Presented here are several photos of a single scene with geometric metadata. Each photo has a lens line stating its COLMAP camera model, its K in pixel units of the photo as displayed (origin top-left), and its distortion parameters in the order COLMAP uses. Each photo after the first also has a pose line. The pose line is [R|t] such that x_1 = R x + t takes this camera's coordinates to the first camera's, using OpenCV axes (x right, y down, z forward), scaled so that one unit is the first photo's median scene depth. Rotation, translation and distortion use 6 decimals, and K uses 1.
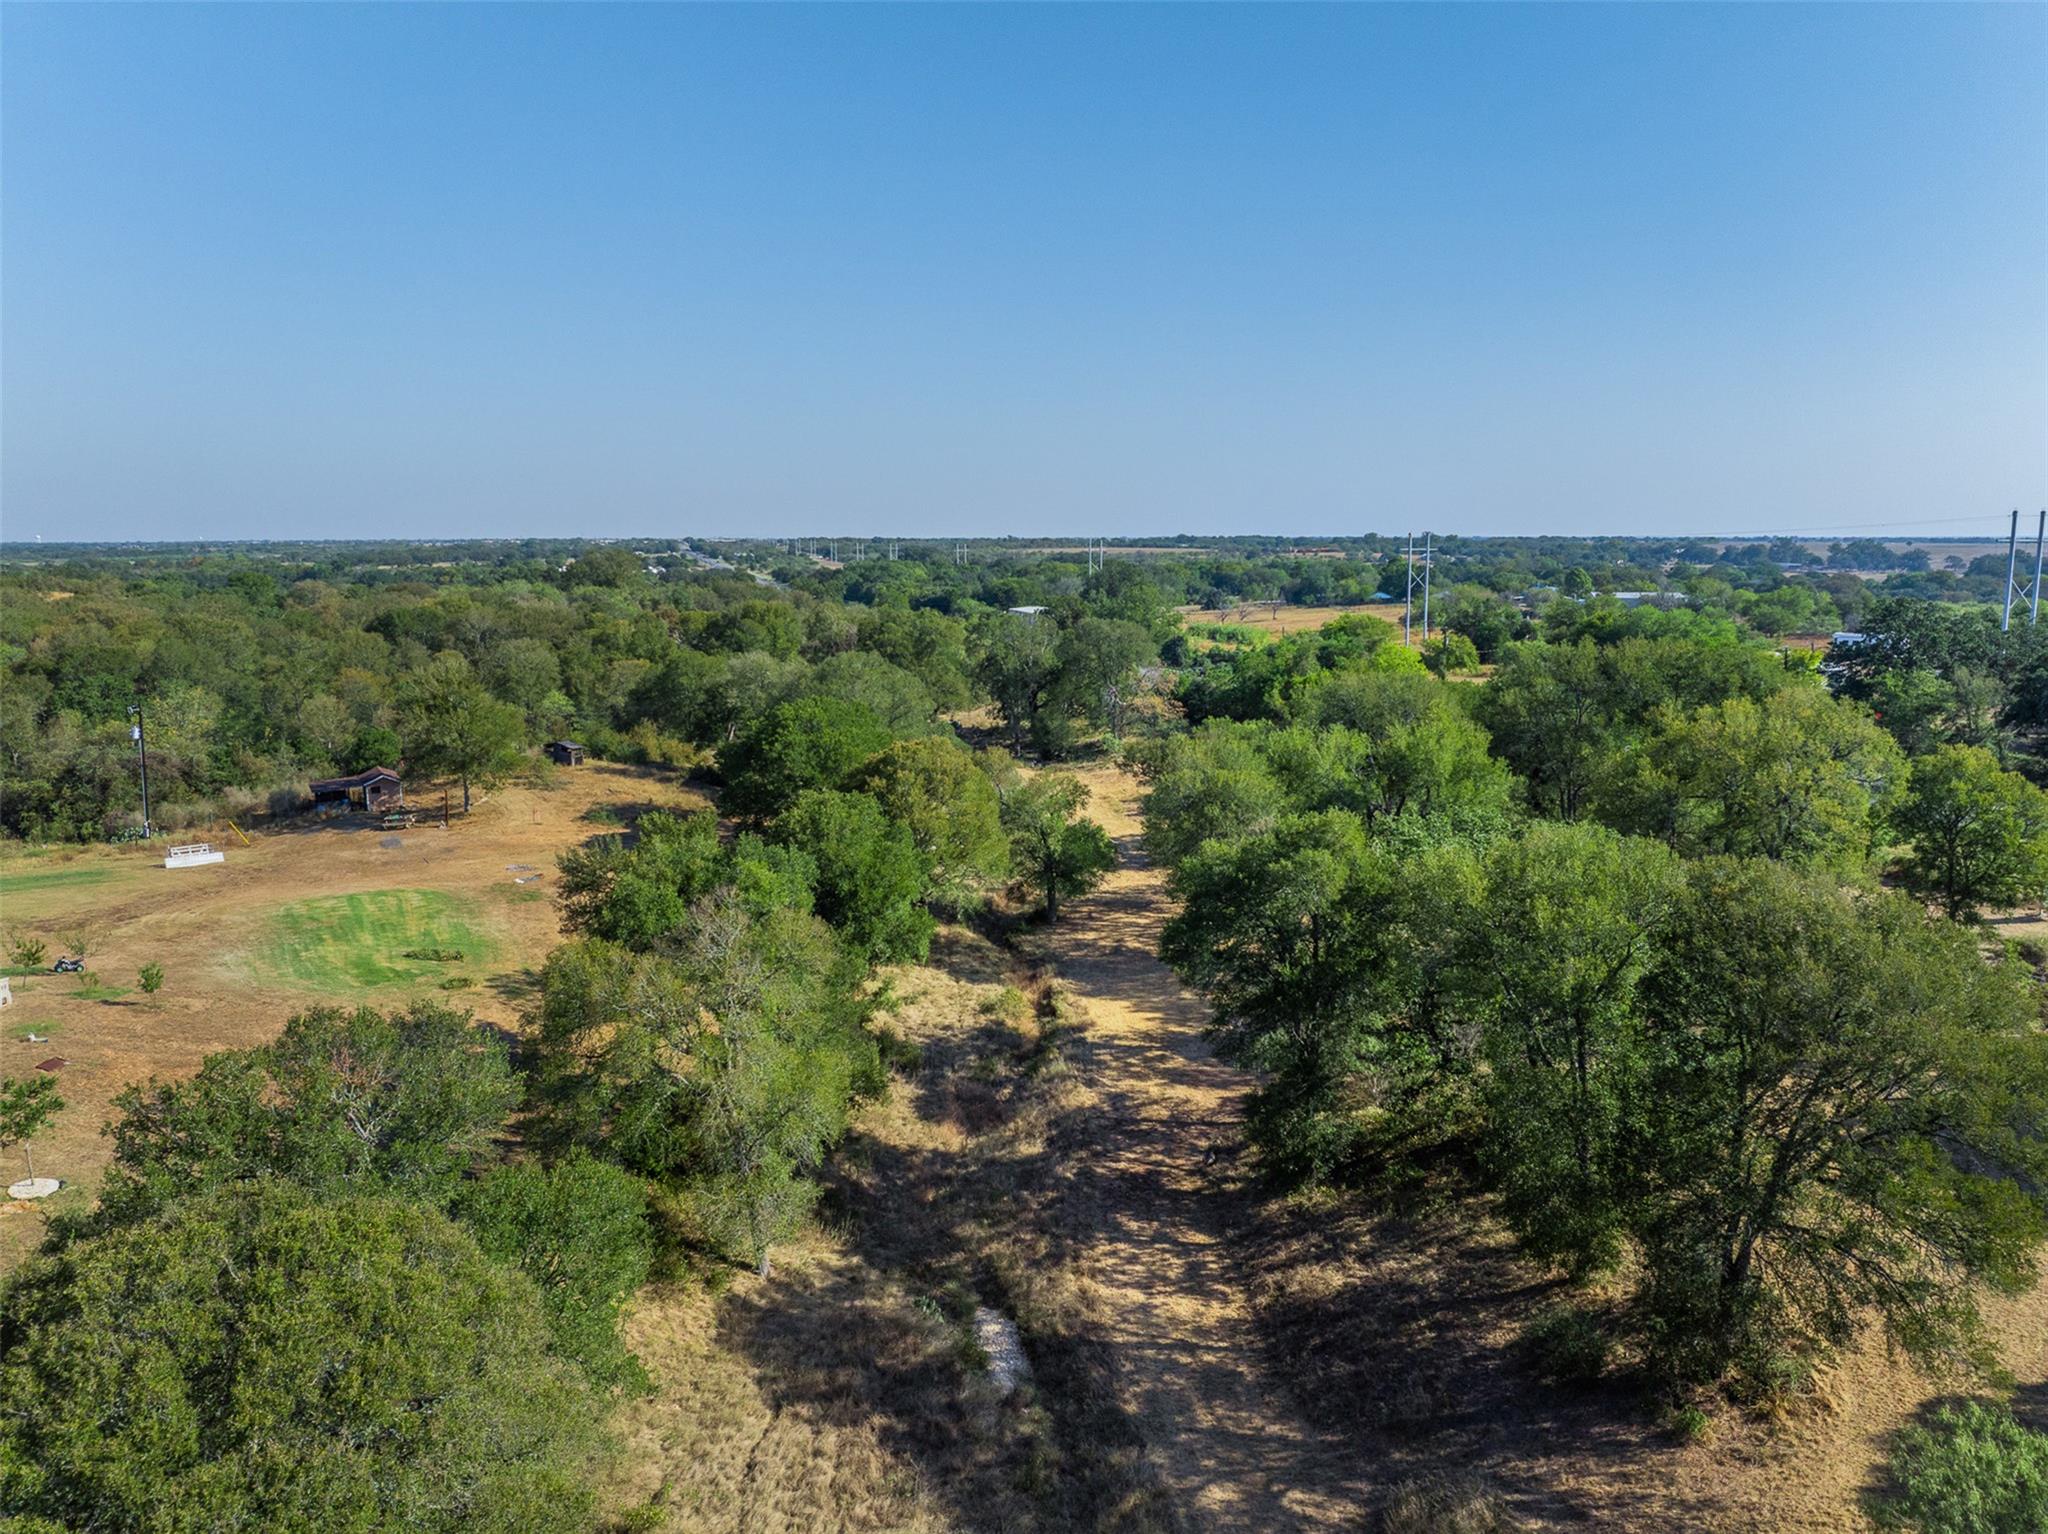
lens RADIAL K [[1433.6, 0, 1021.7], [0, 1433.6, 766.0], [0, 0, 1]] dist [-0.048193, -0.004074]
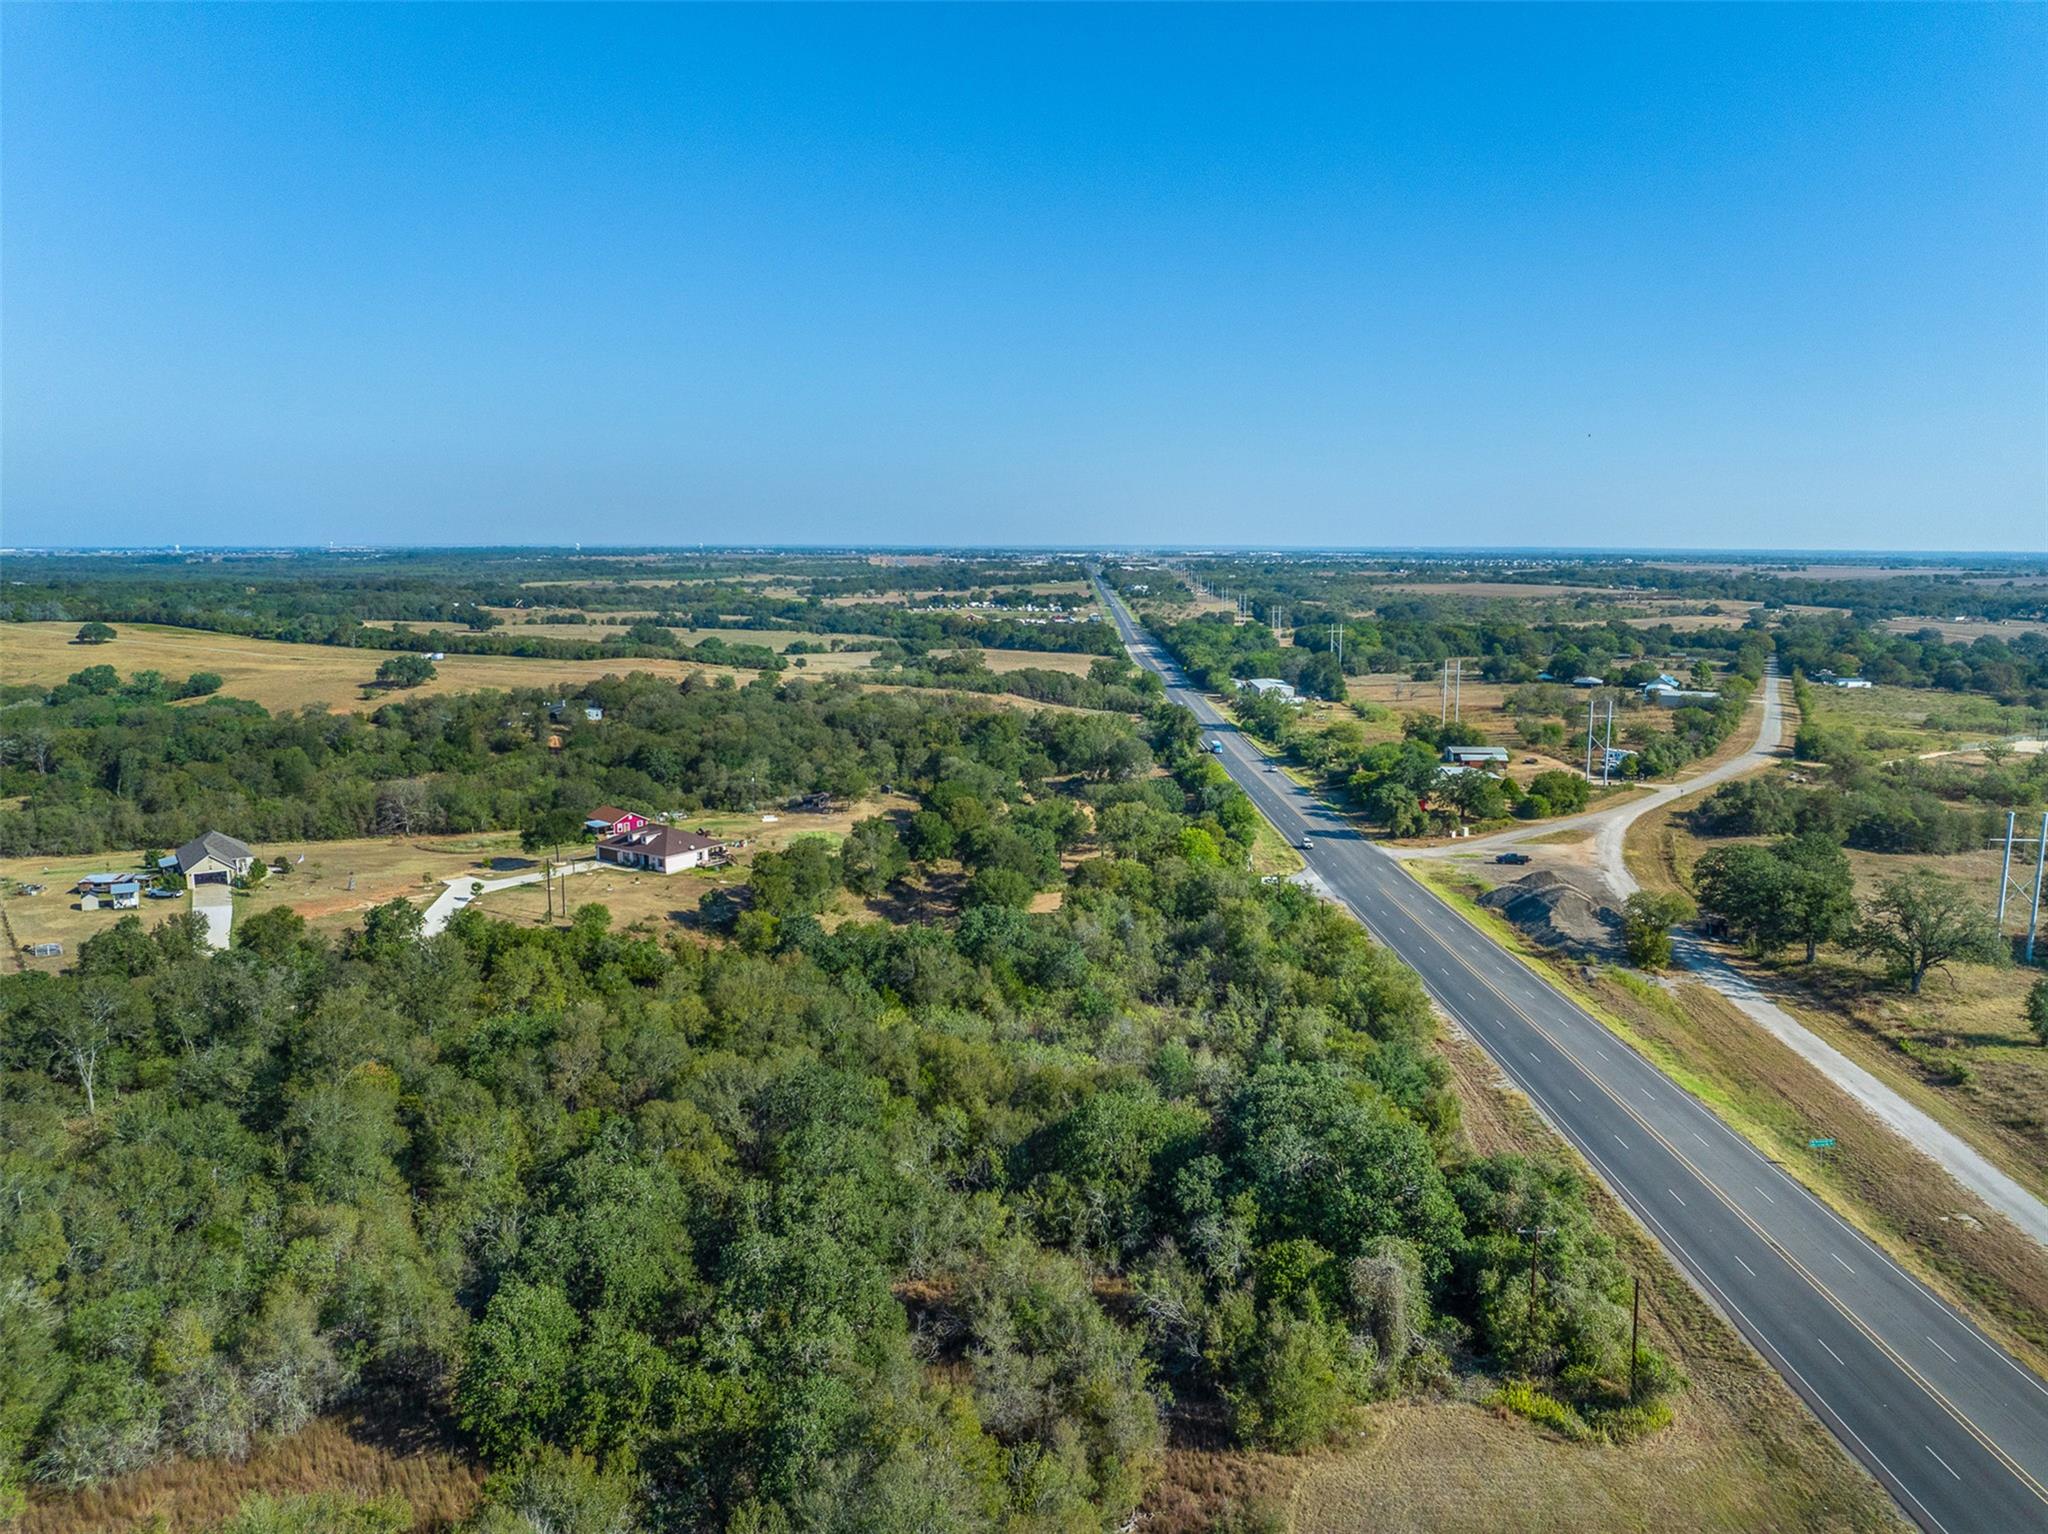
lens RADIAL K [[1433.6, 0, 1025.0], [0, 1433.6, 768.0], [0, 0, 1]] dist [-0.048193, -0.004074]
pose [[0.956017, 0.051292, -0.288792, 0.405255], [-0.051624, 0.998646, 0.006473, -0.045602], [0.288733, 0.008720, 0.957370, -0.870225]]
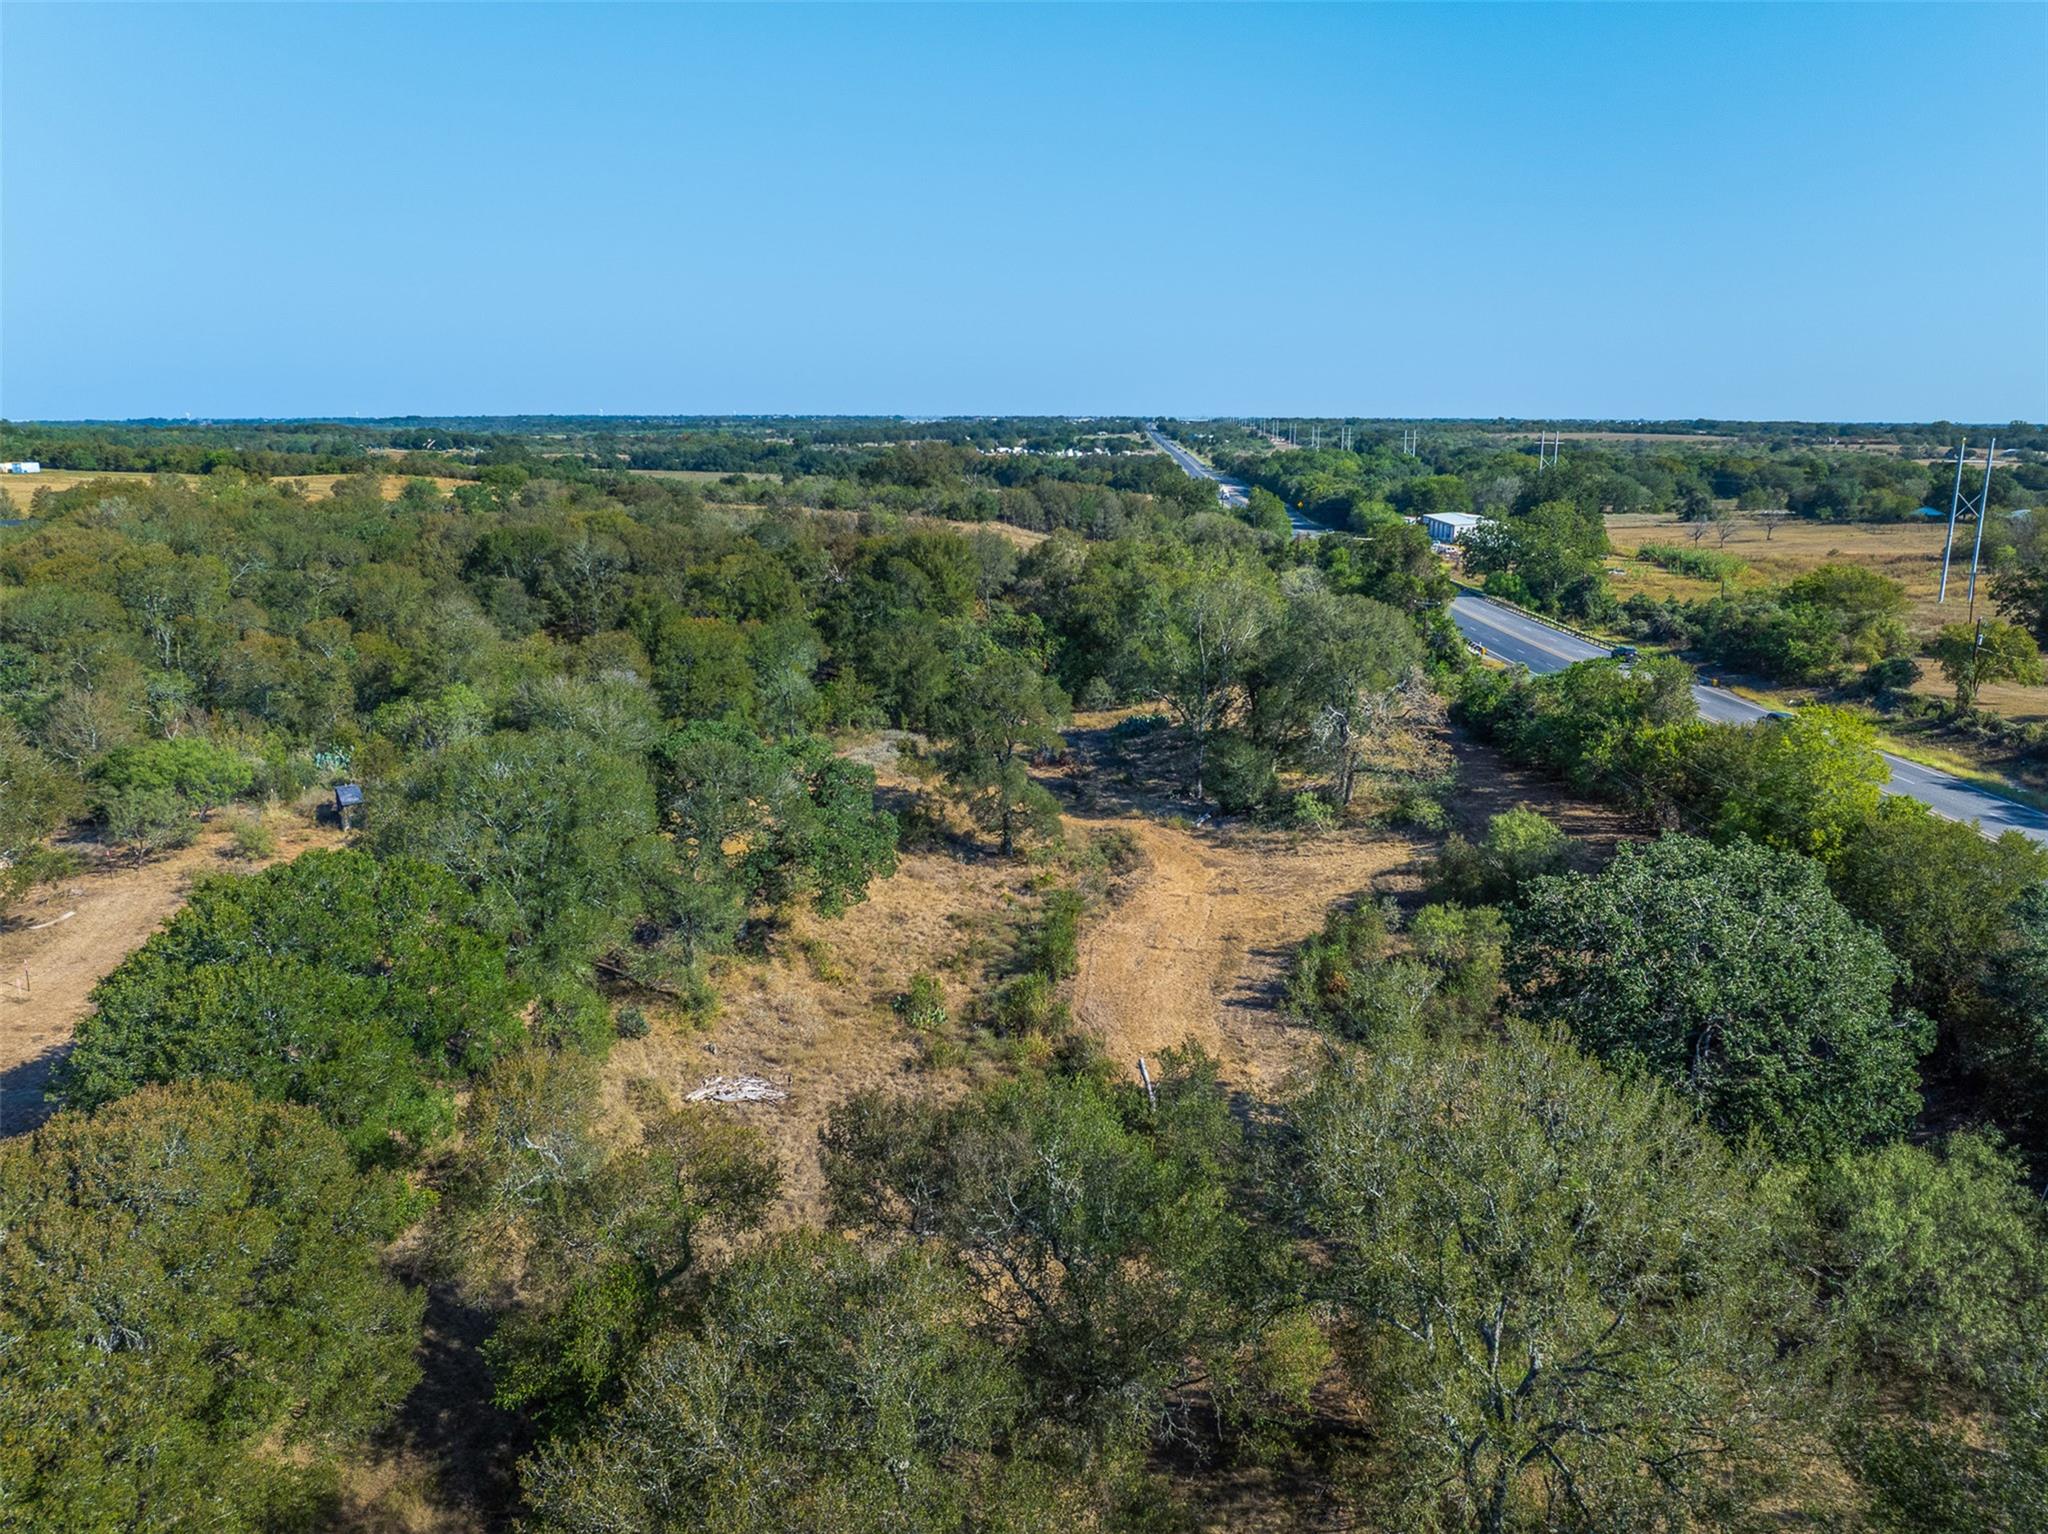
lens RADIAL K [[1433.6, 0, 1021.1], [0, 1433.6, 767.7], [0, 0, 1]] dist [-0.048193, -0.004074]
pose [[0.944500, 0.081124, -0.318337, 0.096694], [-0.054136, 0.994217, 0.092743, -0.058458], [0.324020, -0.070363, 0.943430, 0.275656]]
